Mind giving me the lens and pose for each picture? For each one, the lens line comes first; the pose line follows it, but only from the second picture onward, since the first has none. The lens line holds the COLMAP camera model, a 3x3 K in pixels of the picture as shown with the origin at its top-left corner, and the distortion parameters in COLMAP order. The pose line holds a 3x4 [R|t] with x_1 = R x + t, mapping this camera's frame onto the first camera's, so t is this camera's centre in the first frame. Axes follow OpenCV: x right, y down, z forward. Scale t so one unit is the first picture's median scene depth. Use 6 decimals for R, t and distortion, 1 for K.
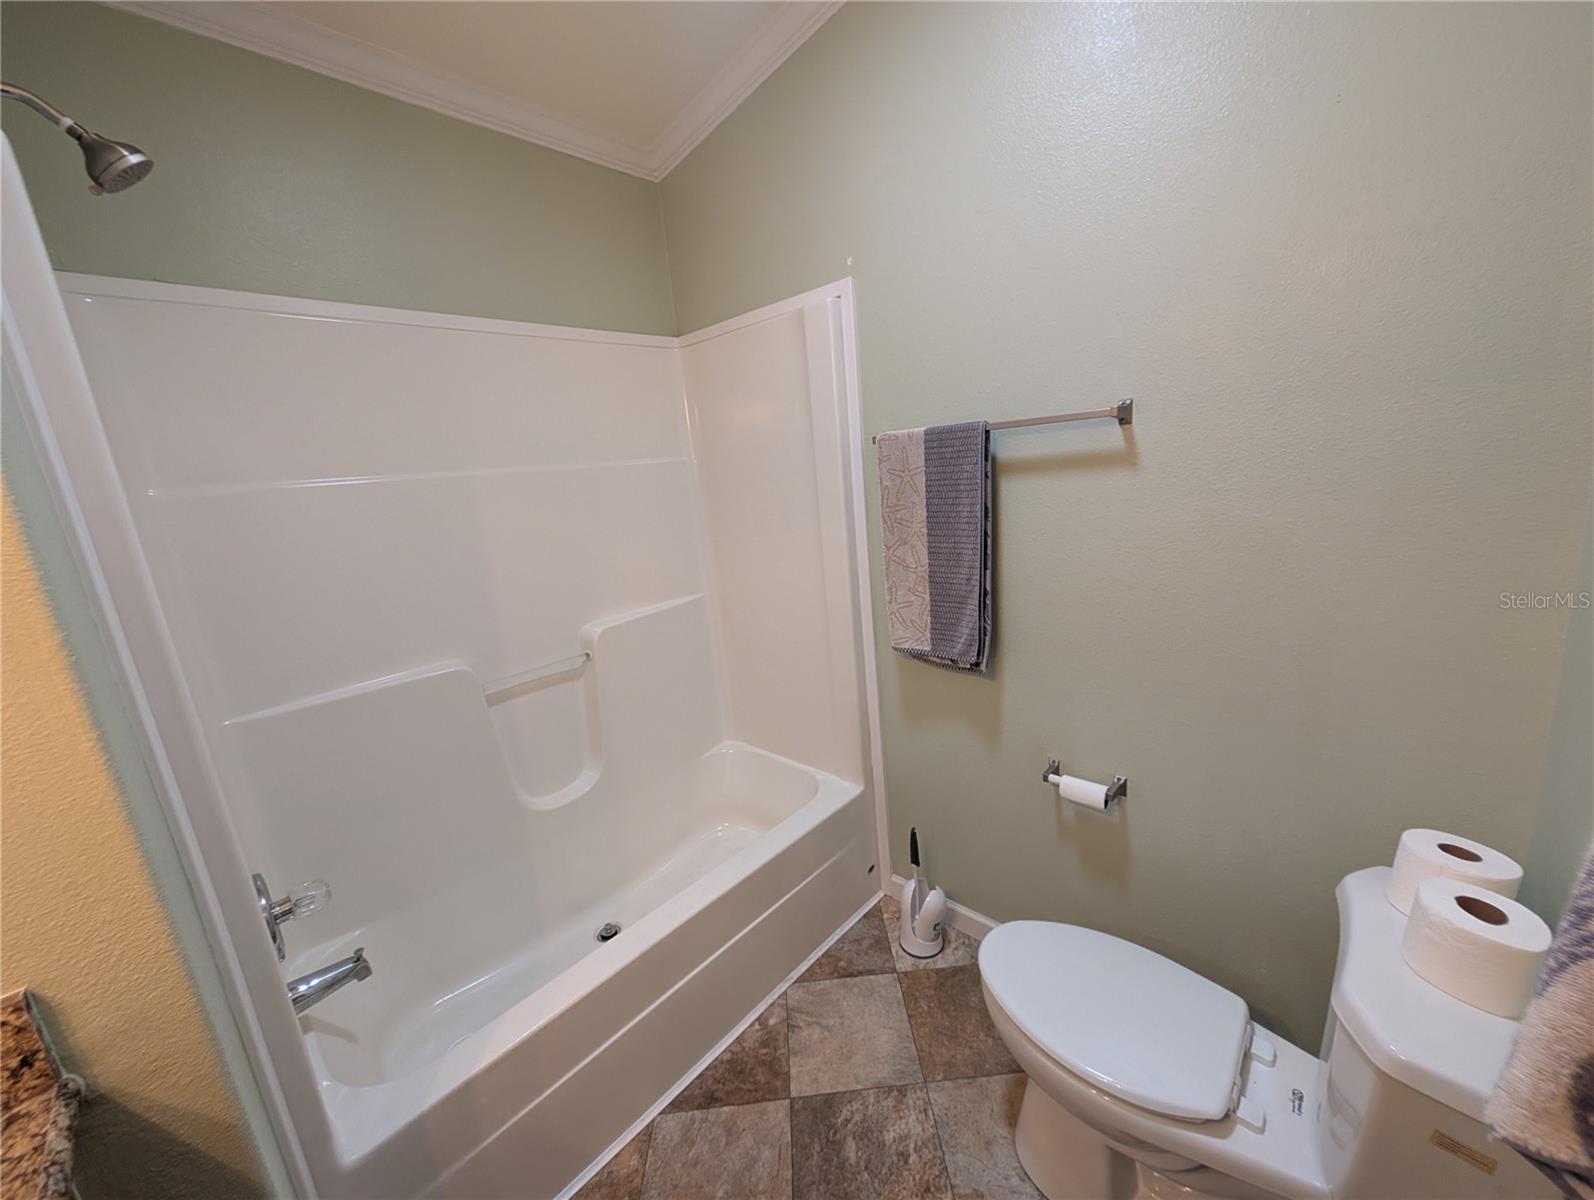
lens RADIAL K [[603.2, 0, 795.0], [0, 603.2, 597.8], [0, 0, 1]] dist [0.002416, 0.000178]
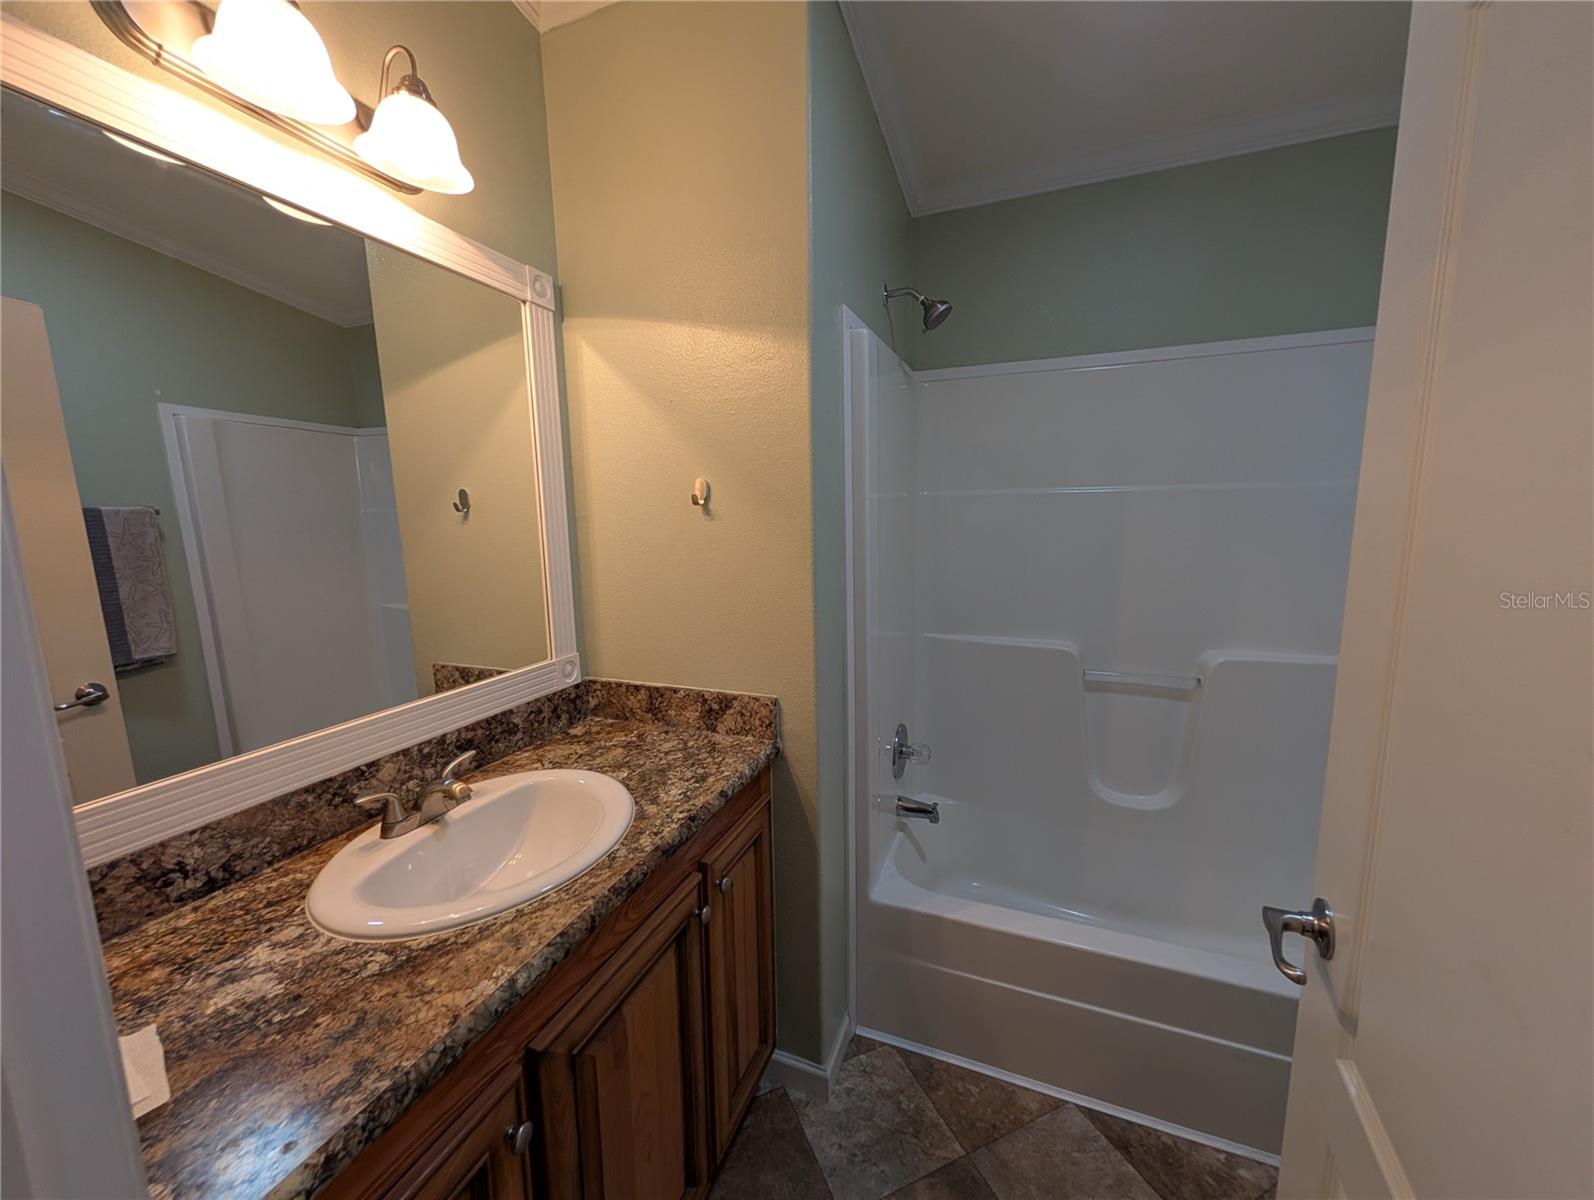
lens RADIAL K [[603.2, 0, 793.9], [0, 603.2, 602.8], [0, 0, 1]] dist [0.002416, 0.000178]
pose [[0.365935, 0.220627, -0.904110, 0.356200], [-0.214453, 0.965338, 0.148770, -0.041011], [0.905595, 0.139449, 0.400565, 0.013433]]
